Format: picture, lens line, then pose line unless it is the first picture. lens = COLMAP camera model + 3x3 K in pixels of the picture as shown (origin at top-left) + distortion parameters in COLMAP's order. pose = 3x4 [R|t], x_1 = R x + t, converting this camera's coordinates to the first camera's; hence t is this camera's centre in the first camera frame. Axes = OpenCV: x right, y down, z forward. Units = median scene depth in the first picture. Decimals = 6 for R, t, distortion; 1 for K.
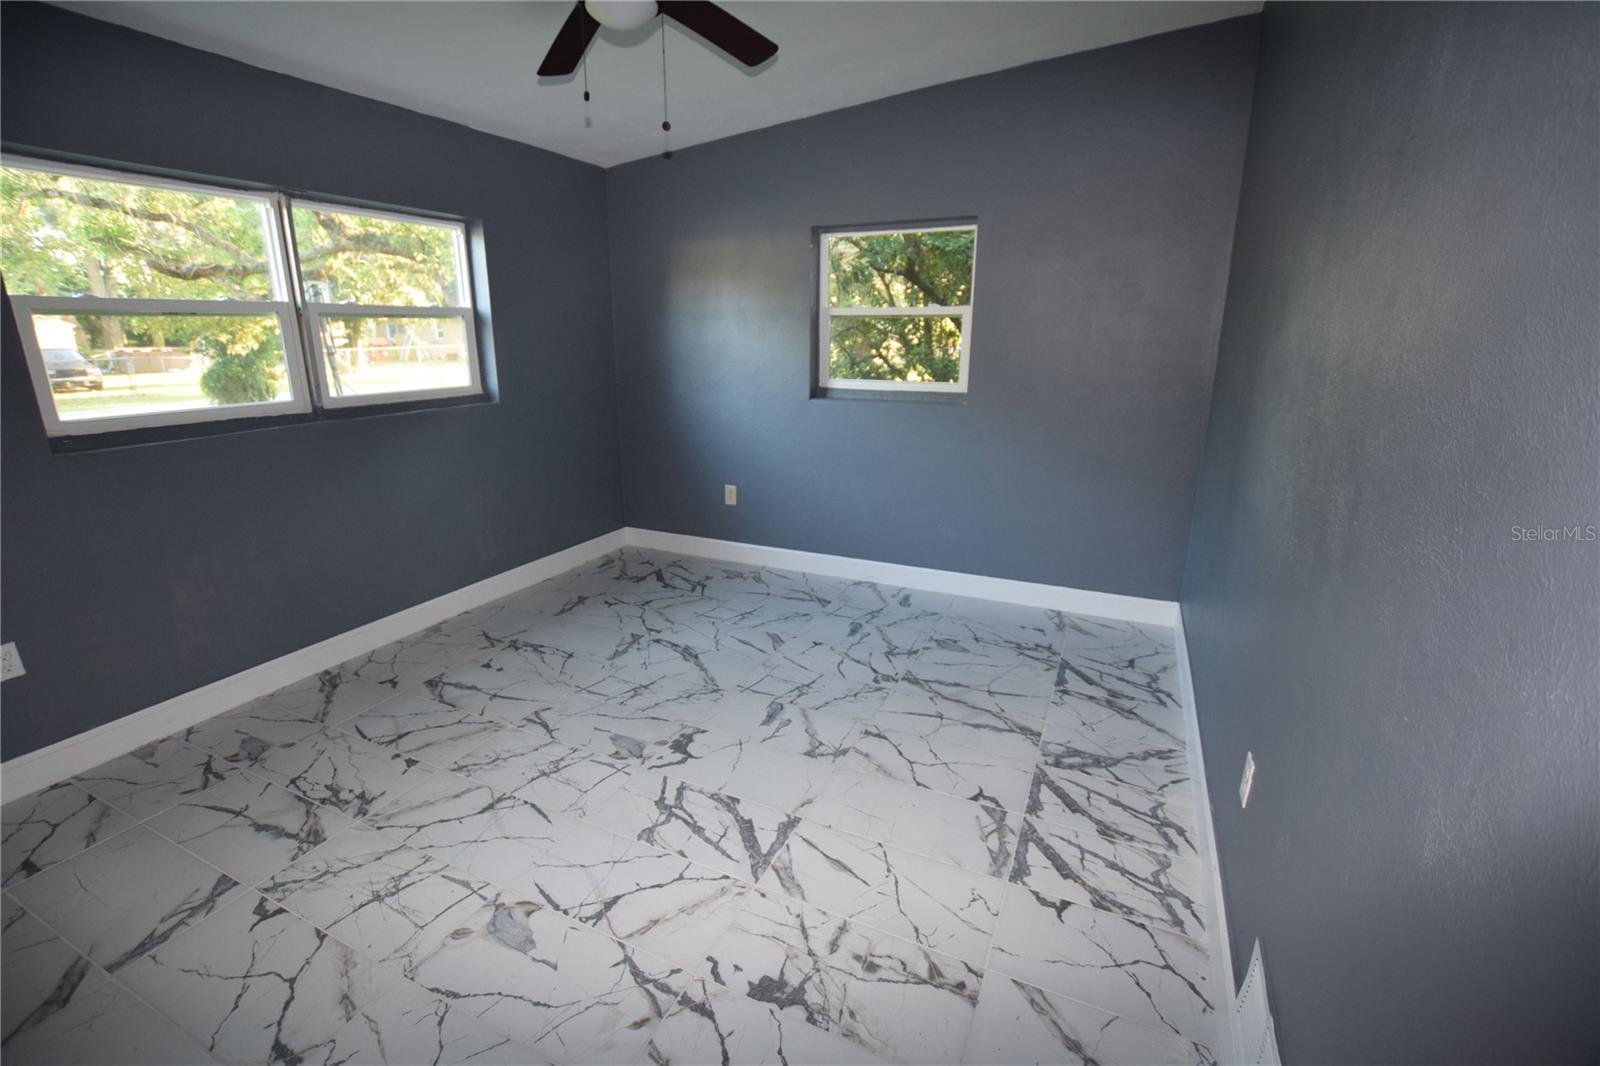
lens RADIAL K [[705.0, 0, 793.0], [0, 705.0, 522.9], [0, 0, 1]] dist [-0.034407, 0.005495]
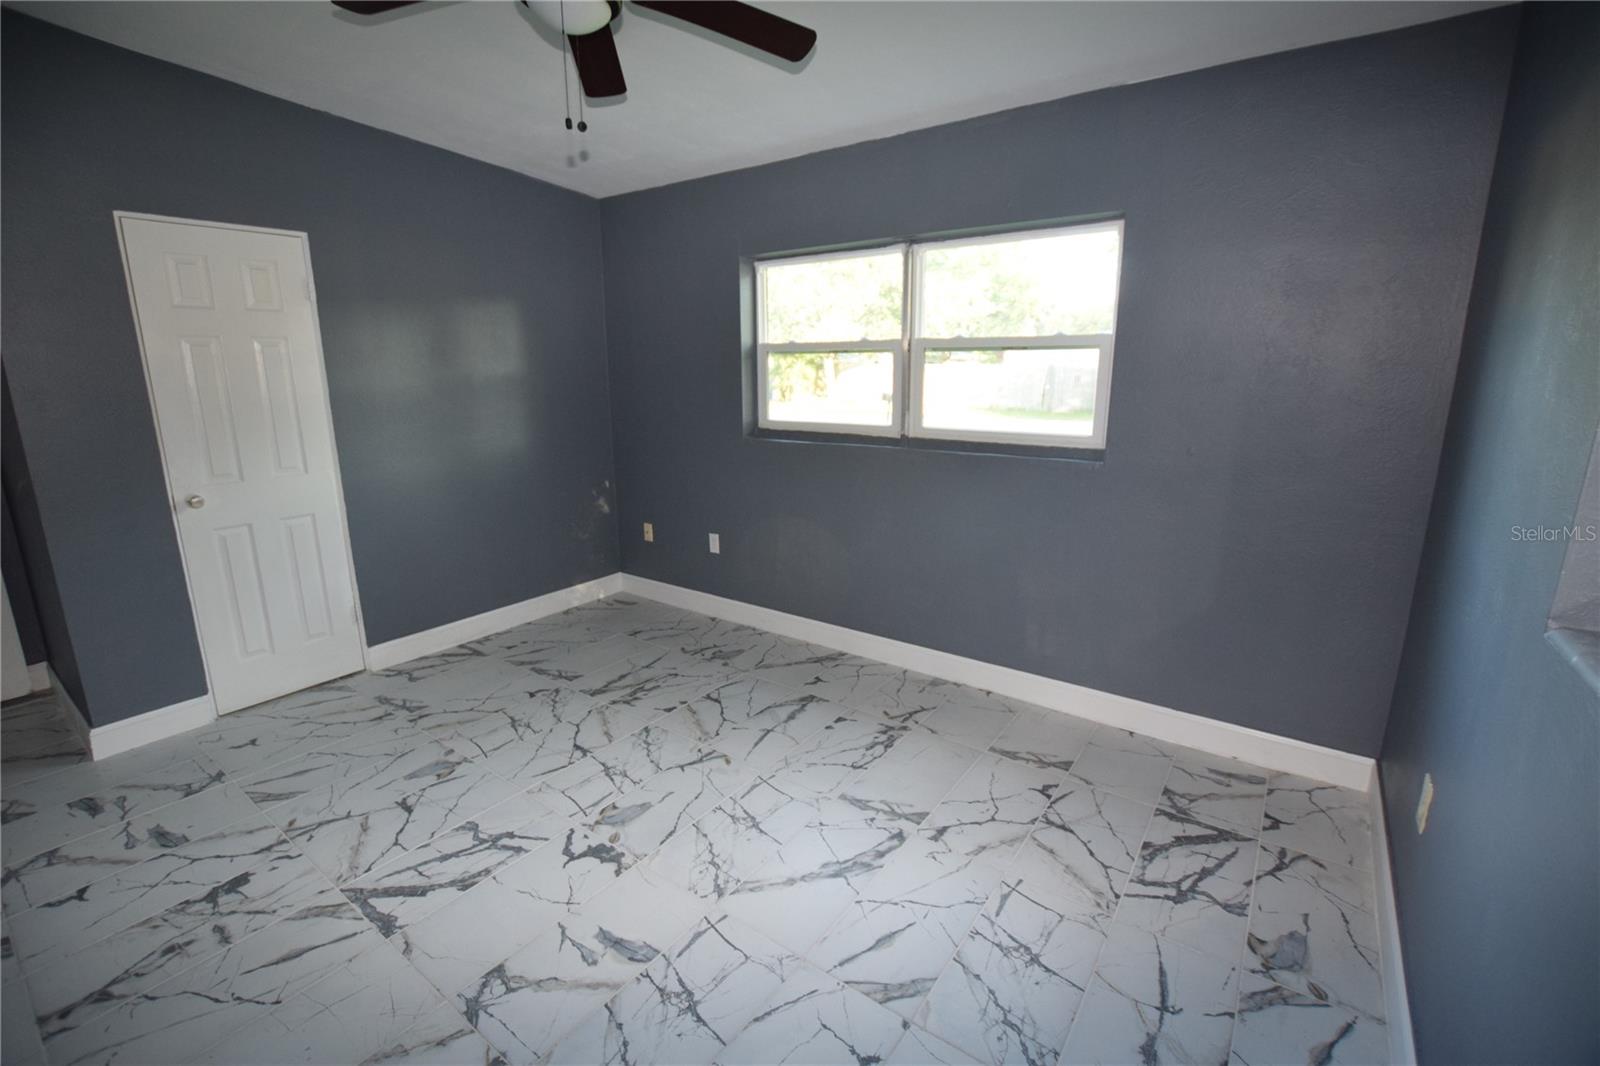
lens RADIAL K [[705.0, 0, 793.0], [0, 705.0, 522.9], [0, 0, 1]] dist [-0.034407, 0.005495]
pose [[-0.195133, 0.216591, -0.956562, 0.503309], [-0.246586, 0.933148, 0.261592, -0.327447], [0.949272, 0.286920, -0.128680, 1.172608]]
